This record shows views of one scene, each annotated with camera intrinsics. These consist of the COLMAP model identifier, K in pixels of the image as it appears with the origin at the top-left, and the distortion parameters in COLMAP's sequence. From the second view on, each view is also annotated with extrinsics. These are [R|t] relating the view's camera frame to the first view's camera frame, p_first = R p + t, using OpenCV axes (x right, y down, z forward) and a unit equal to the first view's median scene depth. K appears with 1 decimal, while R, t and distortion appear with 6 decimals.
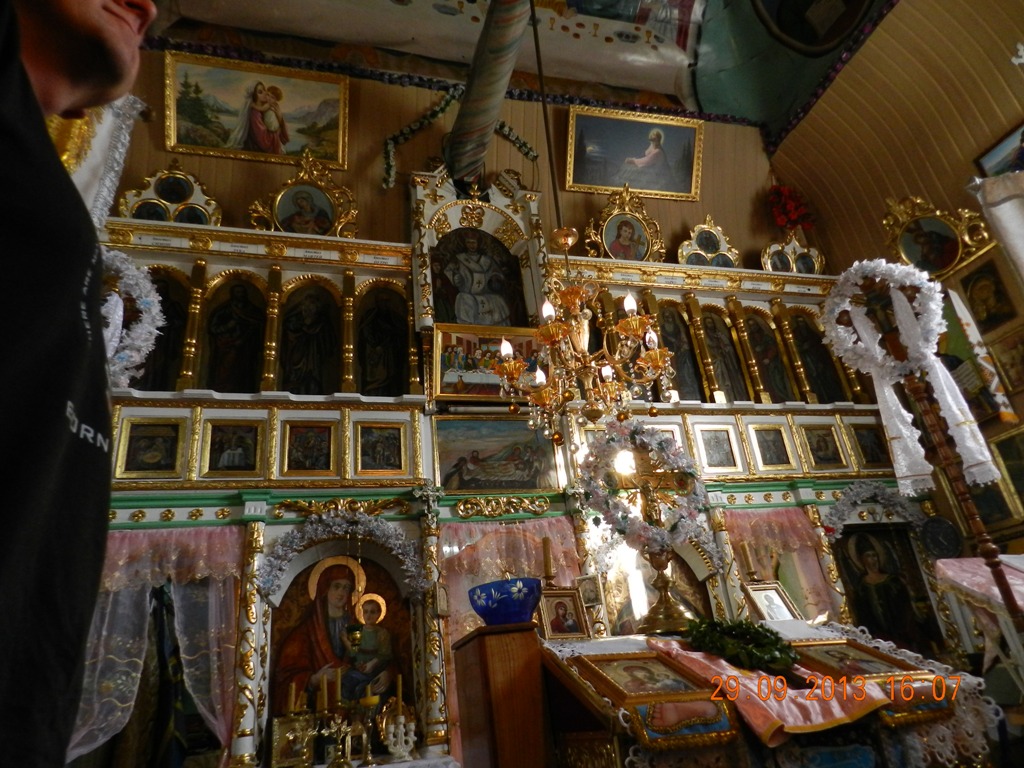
lens RADIAL K [[682.0, 0, 512.0], [0, 682.0, 384.0], [0, 0, 1]] dist [0.026547, -0.035399]
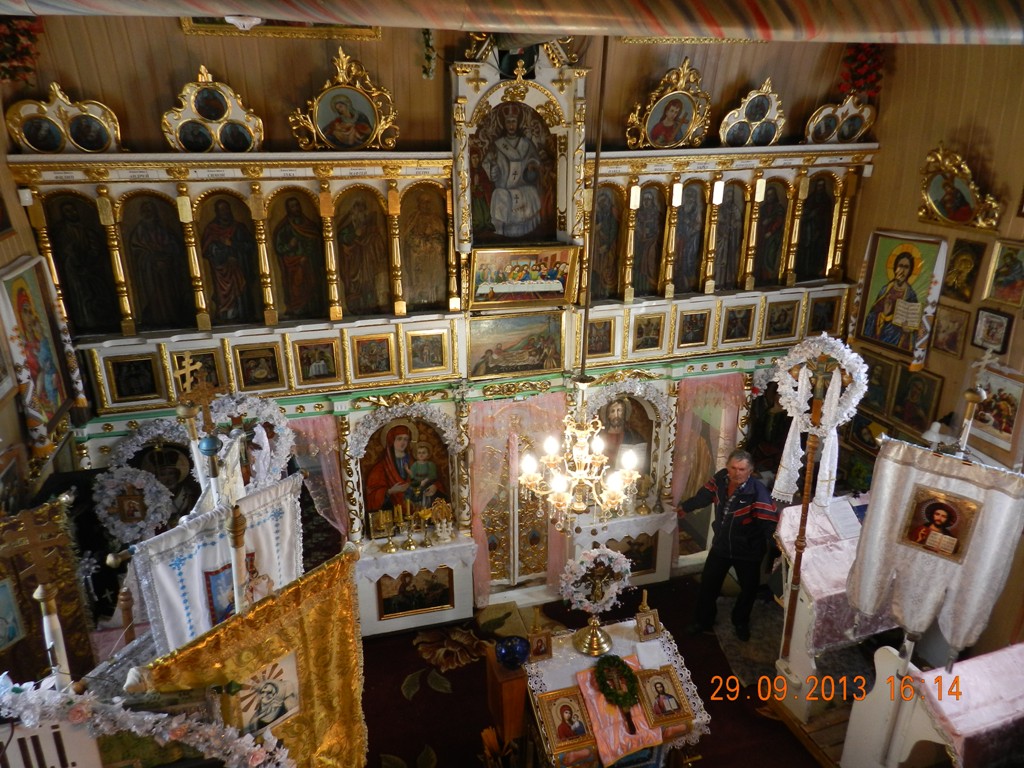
lens RADIAL K [[695.1, 0, 515.4], [0, 695.1, 380.6], [0, 0, 1]] dist [0.023231, -0.002798]
pose [[0.994605, 0.090671, 0.050389, -0.082268], [-0.099013, 0.684981, 0.721802, -0.787650], [0.030931, -0.722897, 0.690263, 0.052831]]
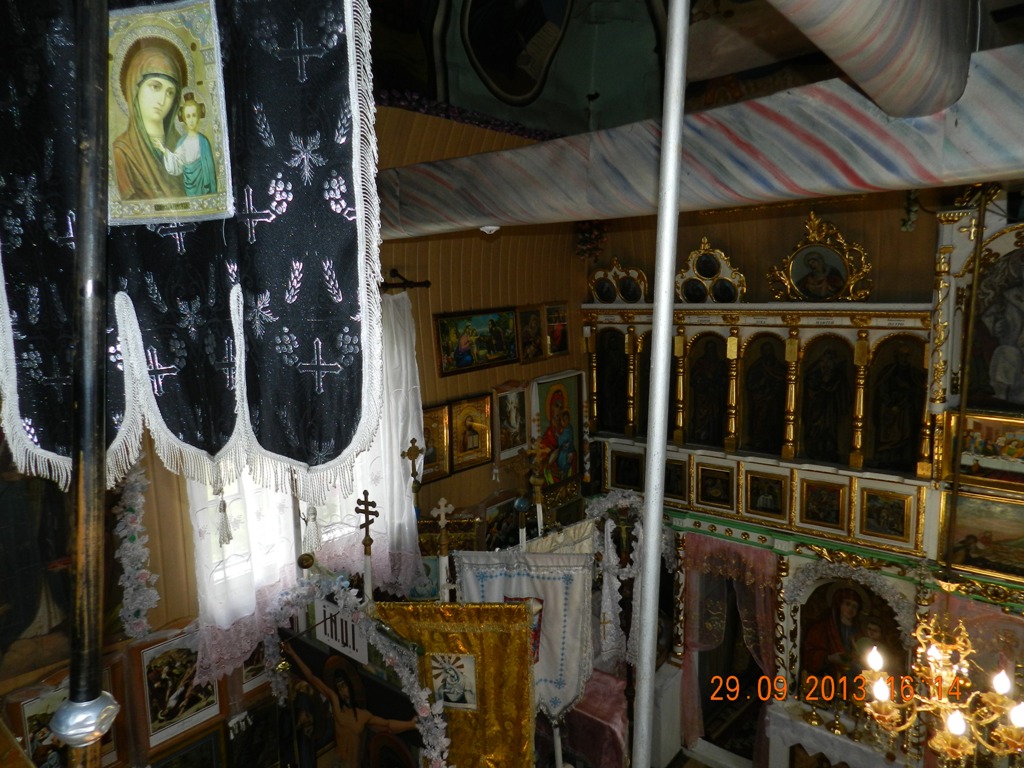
lens RADIAL K [[695.1, 0, 515.4], [0, 695.1, 380.6], [0, 0, 1]] dist [0.023231, -0.002798]
pose [[0.572264, 0.201538, -0.794919, 0.328933], [0.329842, 0.830902, 0.448114, -0.788960], [0.750812, -0.518637, 0.409020, 0.151030]]
